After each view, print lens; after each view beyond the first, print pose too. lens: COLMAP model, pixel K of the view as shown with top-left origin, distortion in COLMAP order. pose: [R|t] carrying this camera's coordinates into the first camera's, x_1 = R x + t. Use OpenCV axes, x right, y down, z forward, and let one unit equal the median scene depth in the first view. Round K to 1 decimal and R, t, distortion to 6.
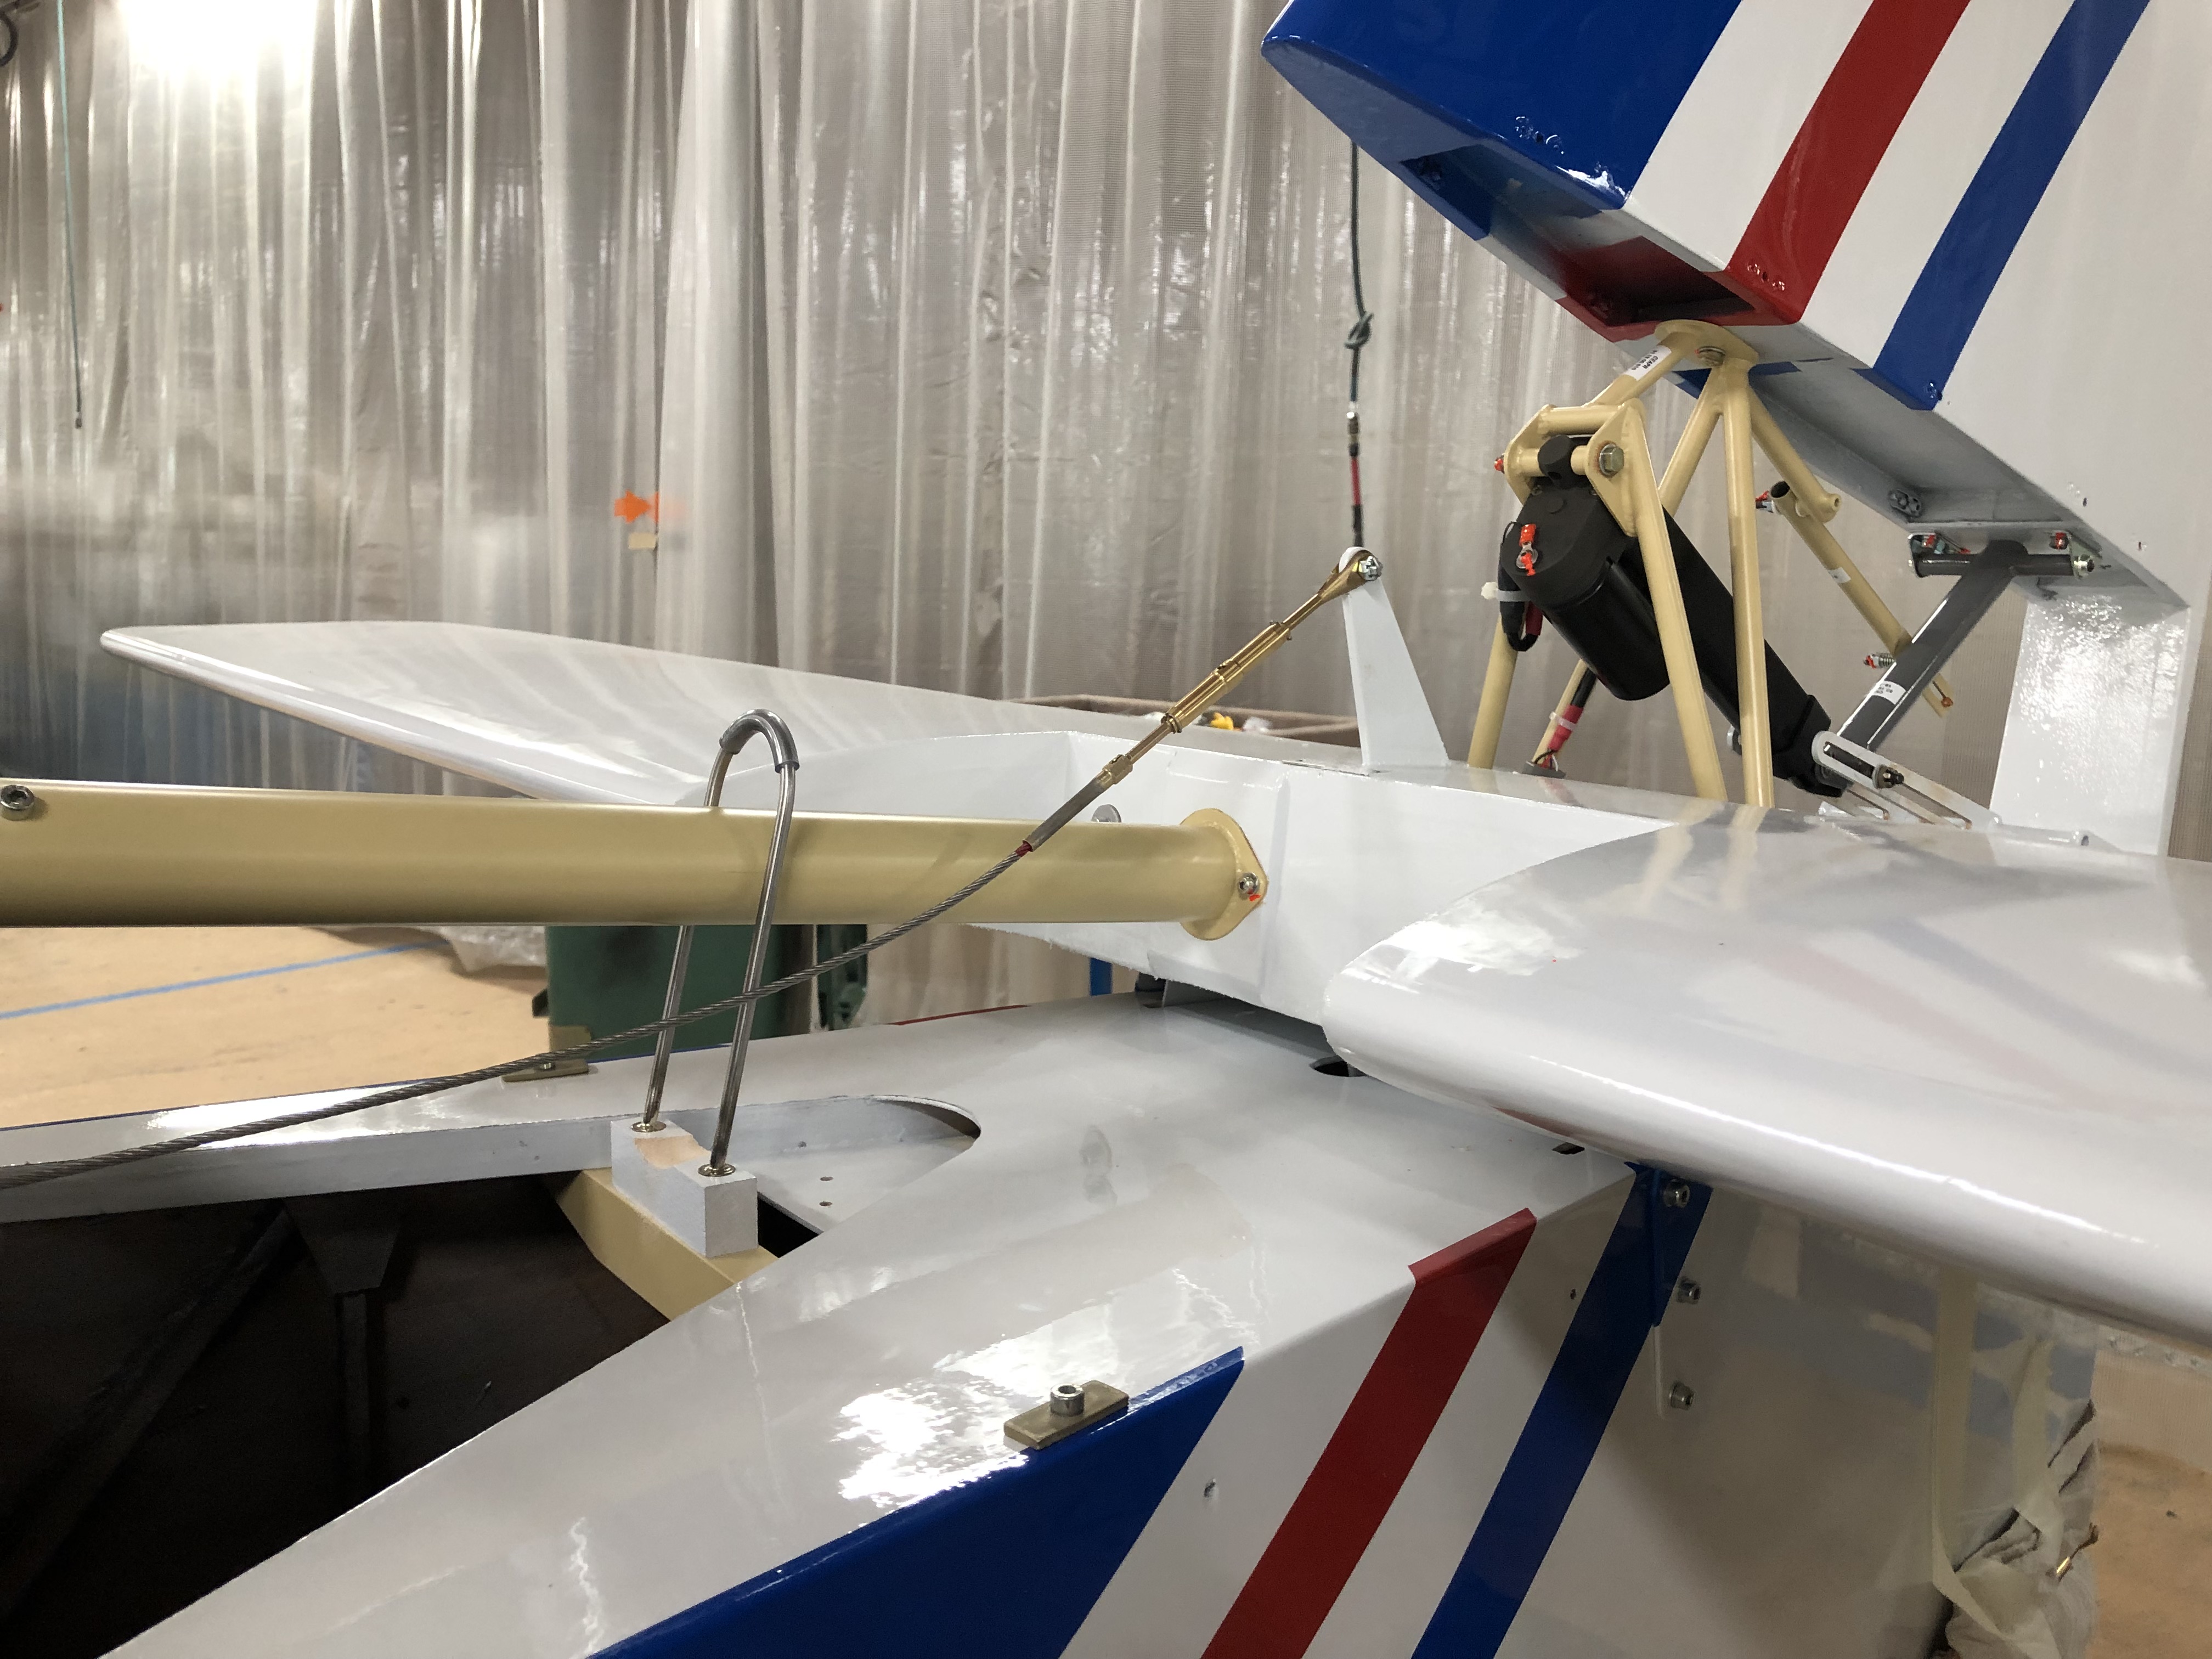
lens RADIAL K [[1824.9, 0, 1106.0], [0, 1824.9, 829.5], [0, 0, 1]] dist [0.031795, -0.006979]
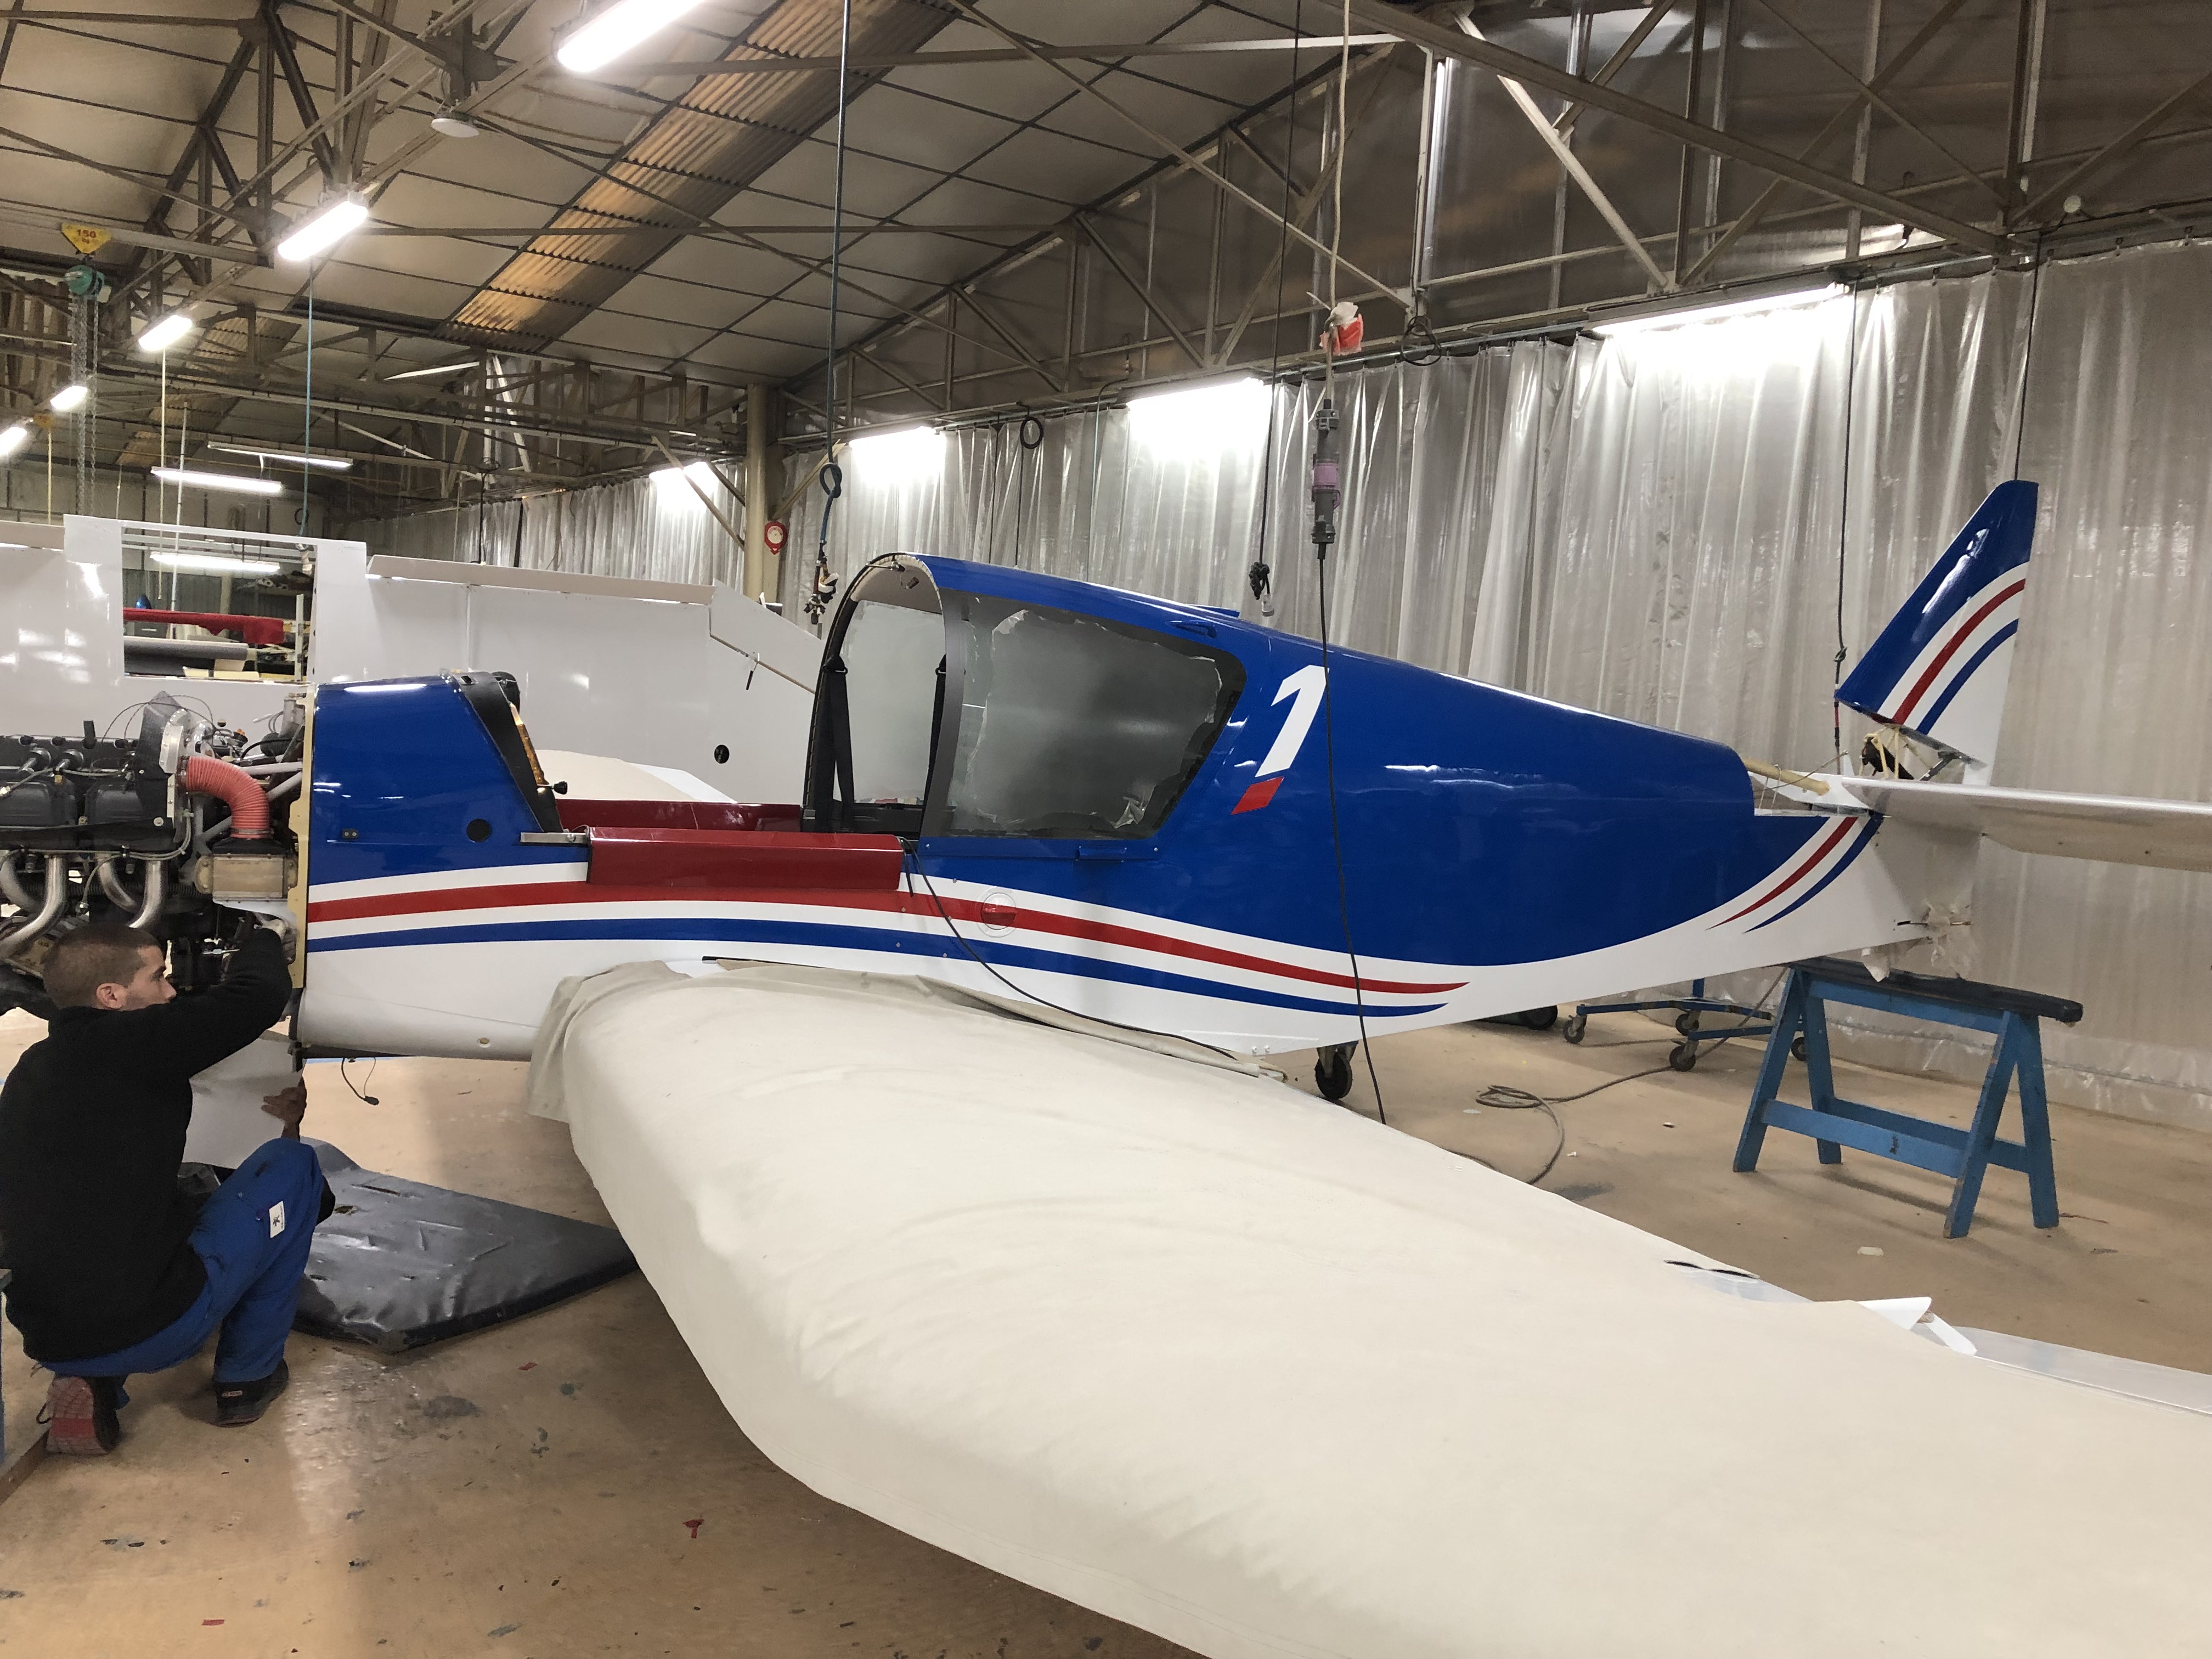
lens RADIAL K [[1824.9, 0, 1106.0], [0, 1824.9, 829.5], [0, 0, 1]] dist [0.031795, -0.006979]
pose [[0.971820, 0.050028, -0.230354, -0.952222], [-0.071010, 0.993957, -0.083711, 0.912140], [0.224774, 0.097710, 0.969500, -6.257411]]
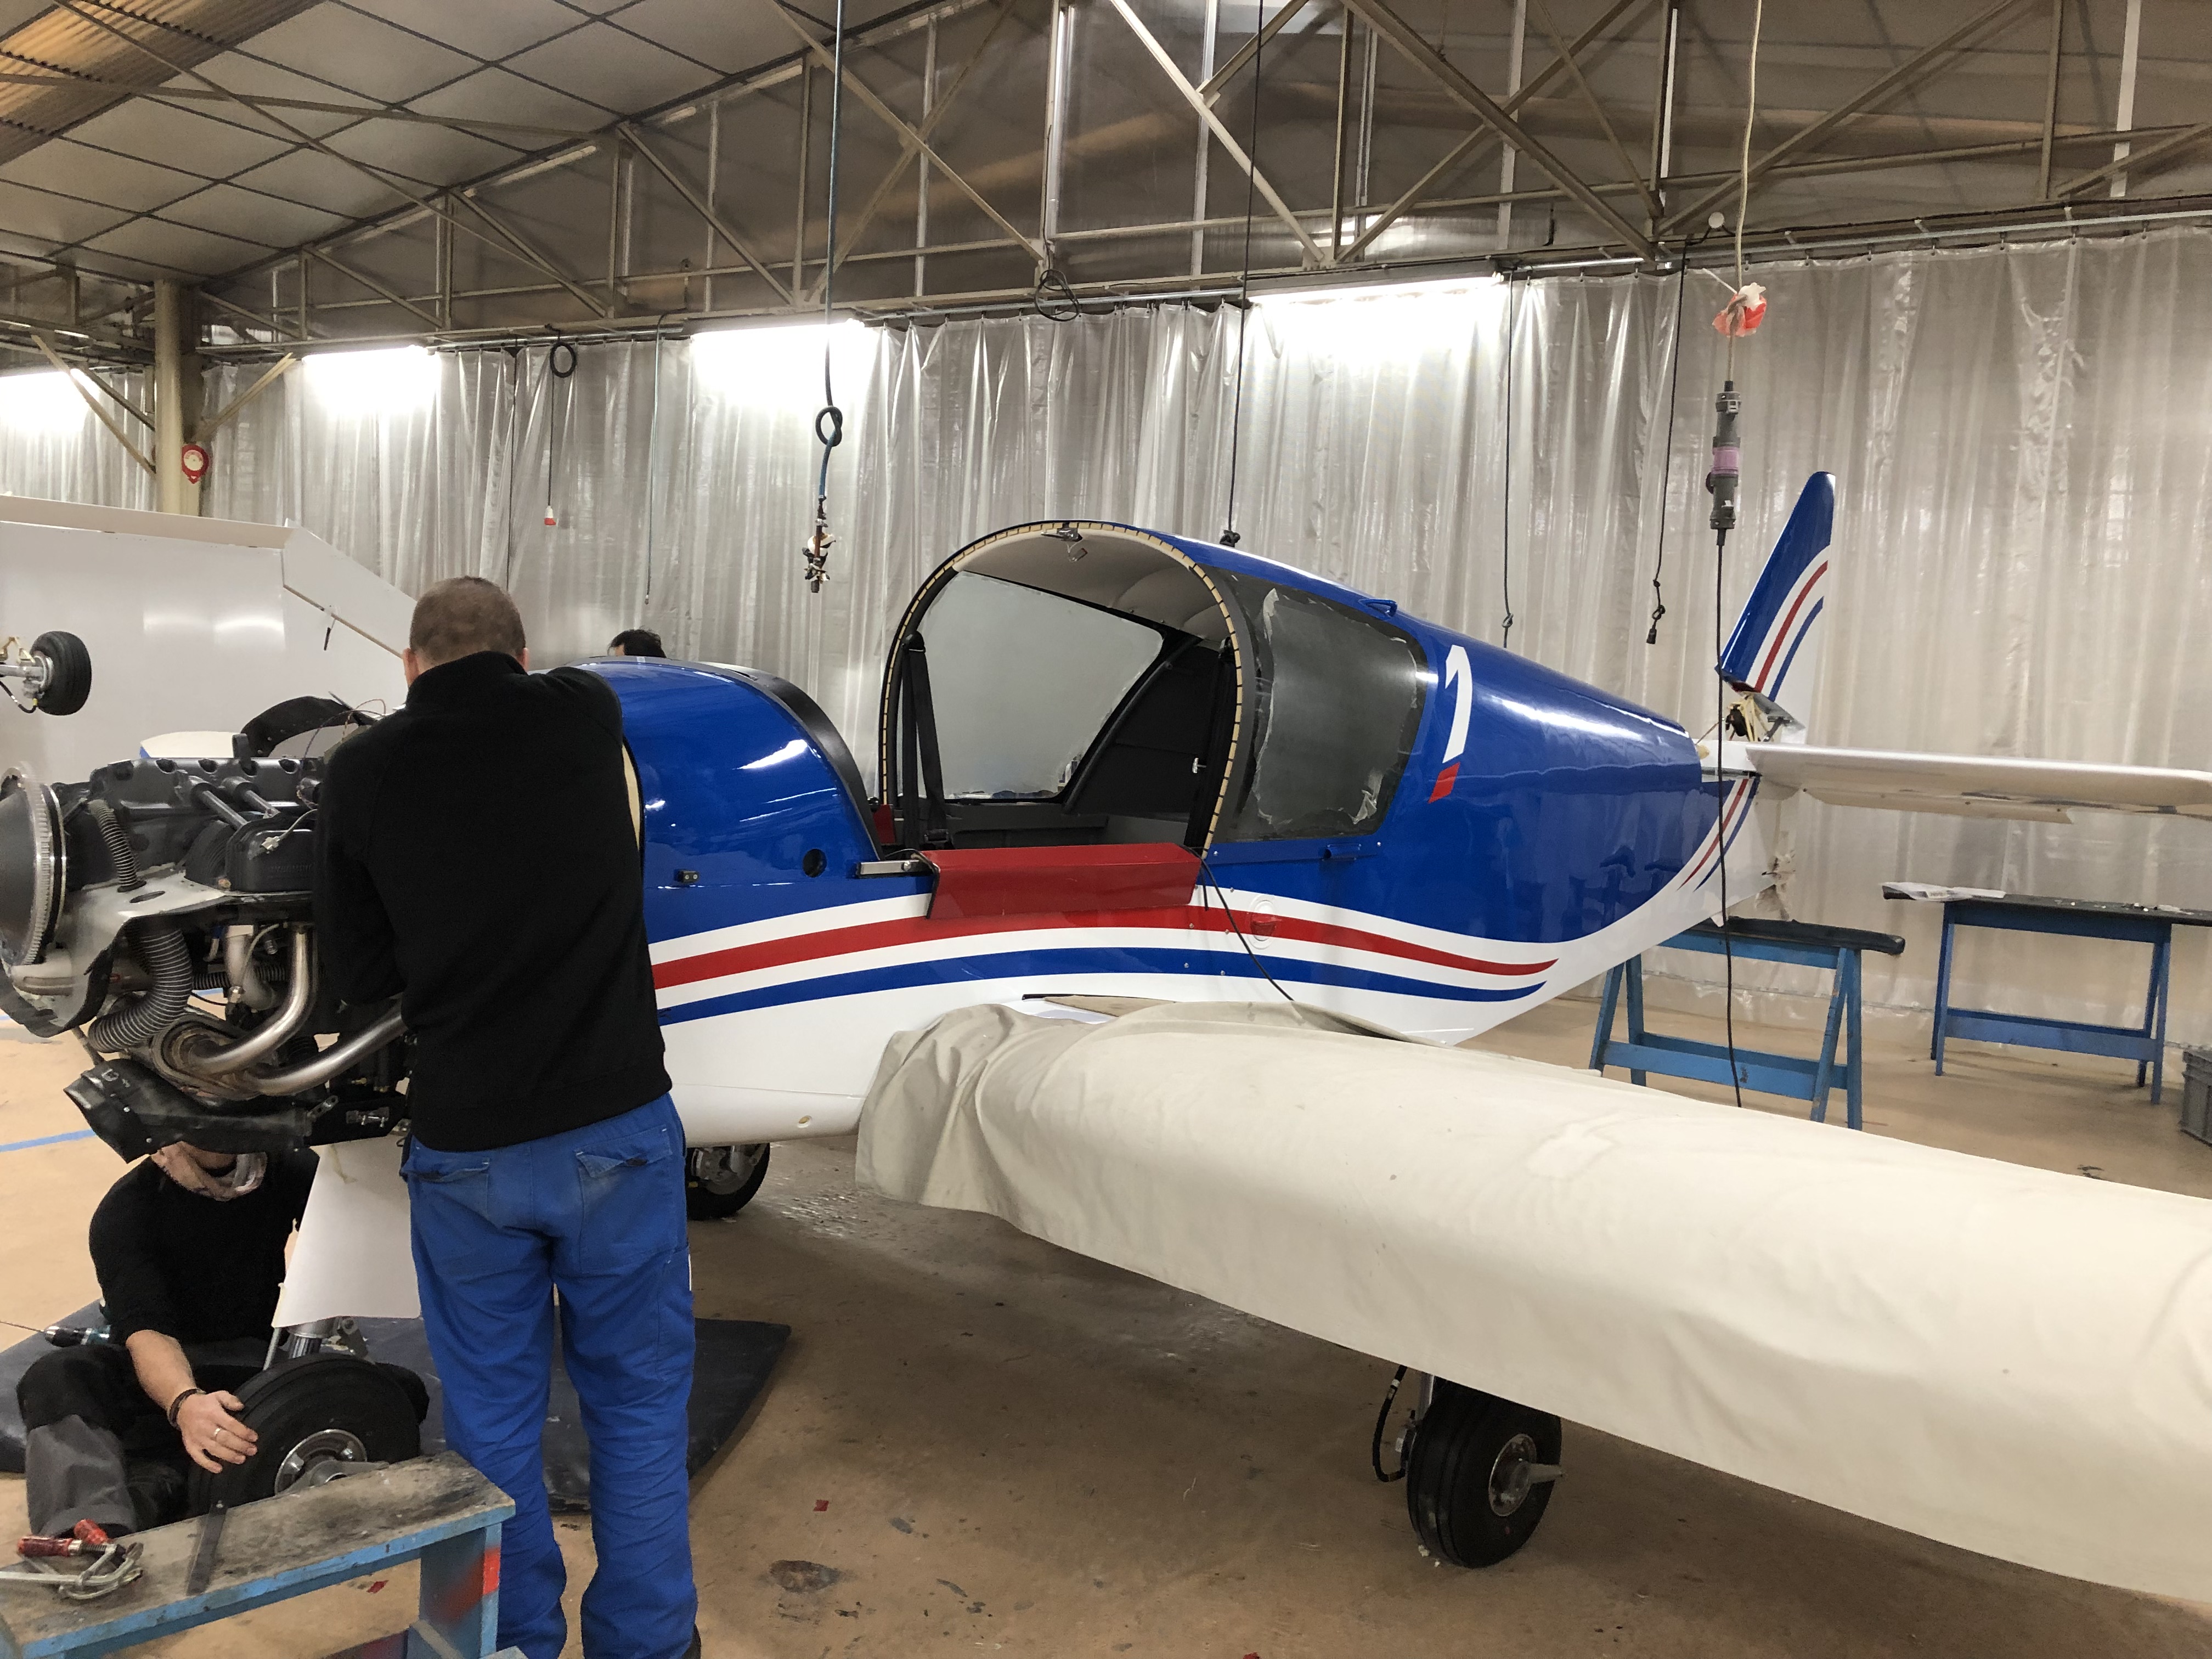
lens RADIAL K [[1830.7, 0, 1113.7], [0, 1830.7, 810.2], [0, 0, 1]] dist [0.028374, 0.000550]
pose [[0.988610, 0.019332, 0.149254, -3.313782], [-0.007516, 0.996821, -0.079323, 0.832746], [-0.150313, 0.077298, 0.985612, -5.948213]]
